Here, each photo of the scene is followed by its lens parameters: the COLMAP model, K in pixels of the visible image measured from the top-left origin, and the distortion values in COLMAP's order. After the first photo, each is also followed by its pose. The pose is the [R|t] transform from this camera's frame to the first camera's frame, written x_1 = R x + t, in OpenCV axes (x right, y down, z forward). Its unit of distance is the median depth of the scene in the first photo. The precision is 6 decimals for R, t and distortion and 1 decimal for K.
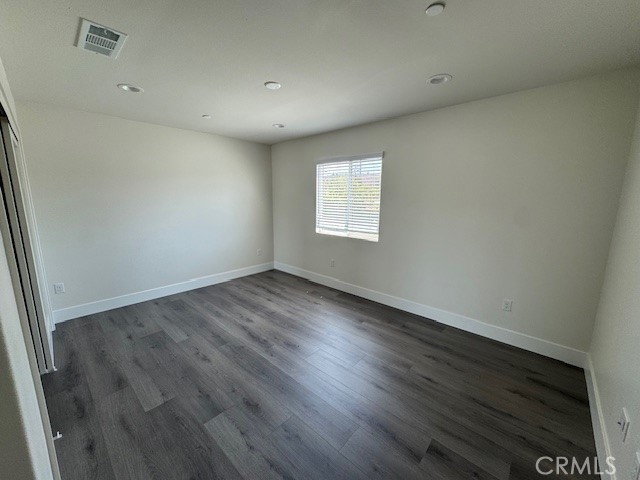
lens RADIAL K [[255.8, 0, 320.0], [0, 255.8, 240.0], [0, 0, 1]] dist [-0.000023, 0.000315]
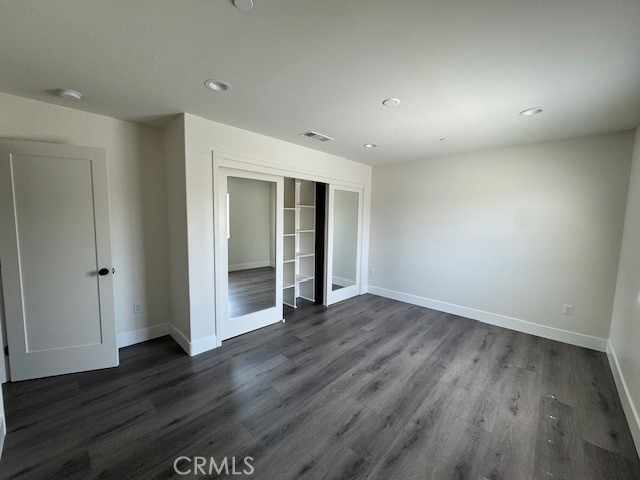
lens RADIAL K [[255.8, 0, 320.0], [0, 255.8, 240.0], [0, 0, 1]] dist [-0.000023, 0.000315]
pose [[-0.014147, 0.082951, -0.996453, 0.533360], [-0.183240, 0.979461, 0.084138, -0.084191], [0.982966, 0.183780, 0.001343, 0.537913]]
